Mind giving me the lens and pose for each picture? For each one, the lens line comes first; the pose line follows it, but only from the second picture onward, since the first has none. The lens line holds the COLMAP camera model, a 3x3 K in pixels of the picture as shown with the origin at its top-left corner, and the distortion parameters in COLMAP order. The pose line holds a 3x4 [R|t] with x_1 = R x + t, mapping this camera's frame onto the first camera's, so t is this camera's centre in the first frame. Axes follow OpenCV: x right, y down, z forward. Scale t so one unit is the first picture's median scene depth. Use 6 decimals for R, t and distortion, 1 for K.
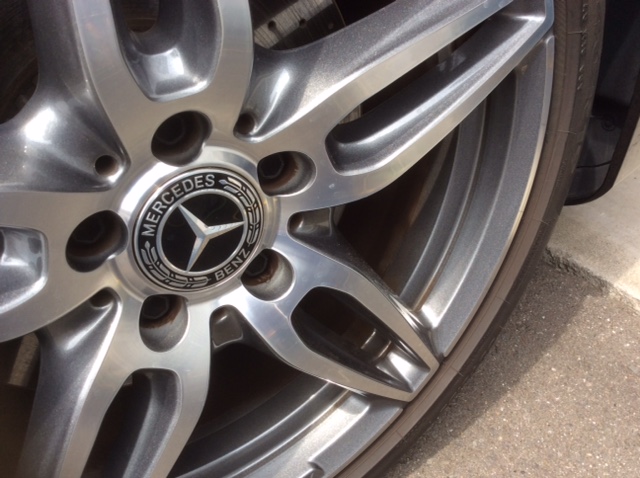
lens RADIAL K [[597.7, 0, 319.1], [0, 597.7, 239.0], [0, 0, 1]] dist [-0.036161, 0.000000]
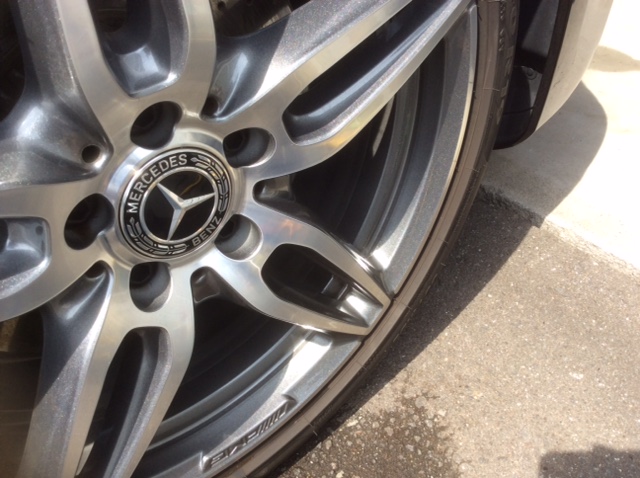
lens RADIAL K [[597.7, 0, 320.8], [0, 597.7, 239.3], [0, 0, 1]] dist [-0.036161, 0.000000]
pose [[0.993141, -0.073249, 0.091140, -0.034455], [0.063737, 0.992613, 0.103234, -0.043655], [-0.098028, -0.096717, 0.990473, -0.140116]]
